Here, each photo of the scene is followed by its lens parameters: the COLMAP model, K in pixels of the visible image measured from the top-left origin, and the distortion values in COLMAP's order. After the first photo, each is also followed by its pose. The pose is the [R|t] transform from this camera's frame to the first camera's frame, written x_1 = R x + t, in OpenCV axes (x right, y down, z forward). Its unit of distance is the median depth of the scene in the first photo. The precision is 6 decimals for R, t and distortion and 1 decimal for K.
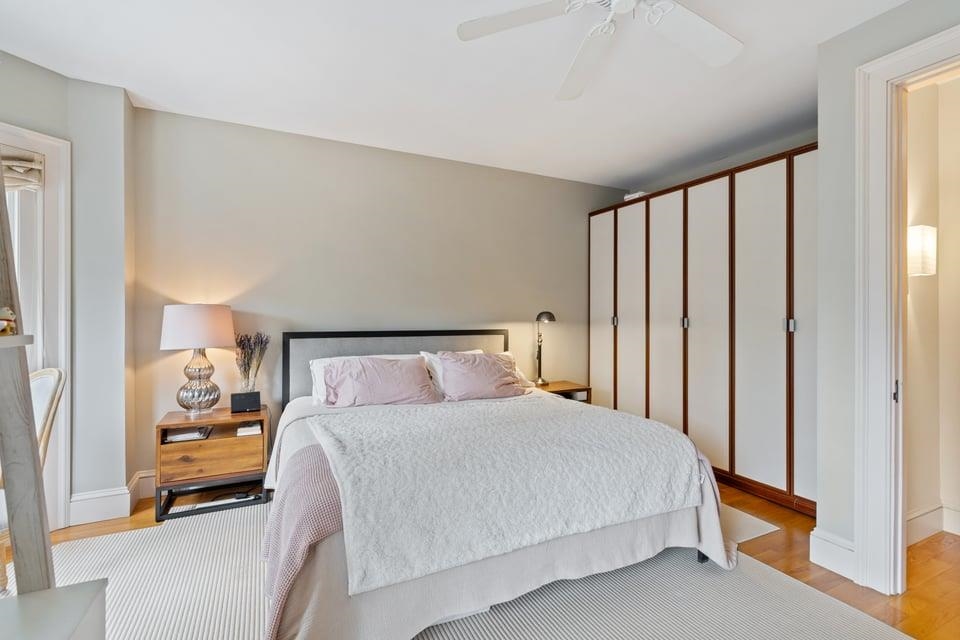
lens RADIAL K [[435.3, 0, 476.8], [0, 435.3, 311.3], [0, 0, 1]] dist [-0.000973, 0.000582]
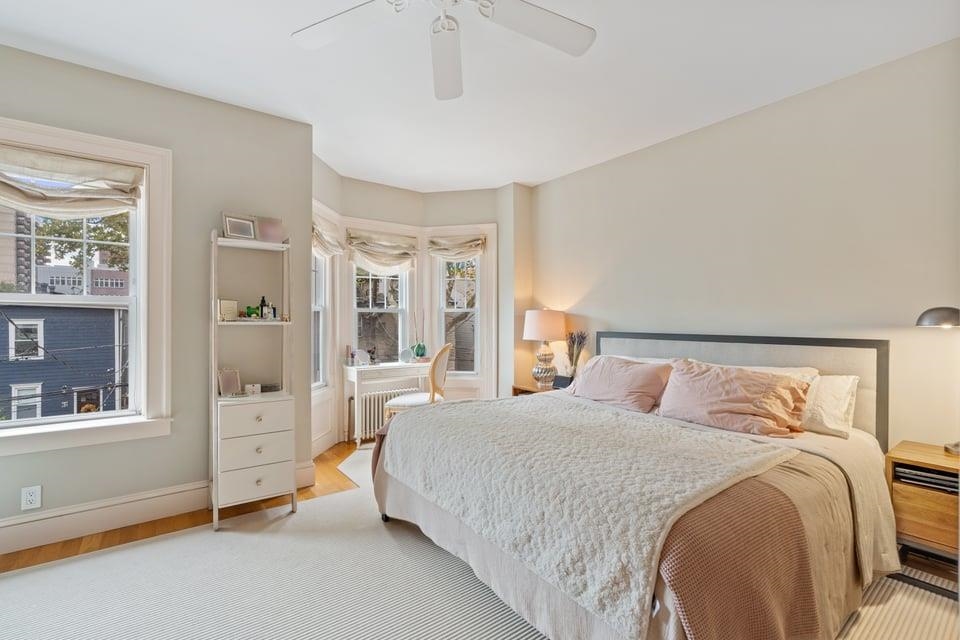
lens RADIAL K [[435.3, 0, 476.8], [0, 435.3, 311.3], [0, 0, 1]] dist [-0.000973, 0.000582]
pose [[0.196308, -0.018051, -0.980376, 0.706719], [0.008955, 0.999822, -0.016616, 0.010527], [0.980501, -0.005517, 0.196435, 0.464084]]
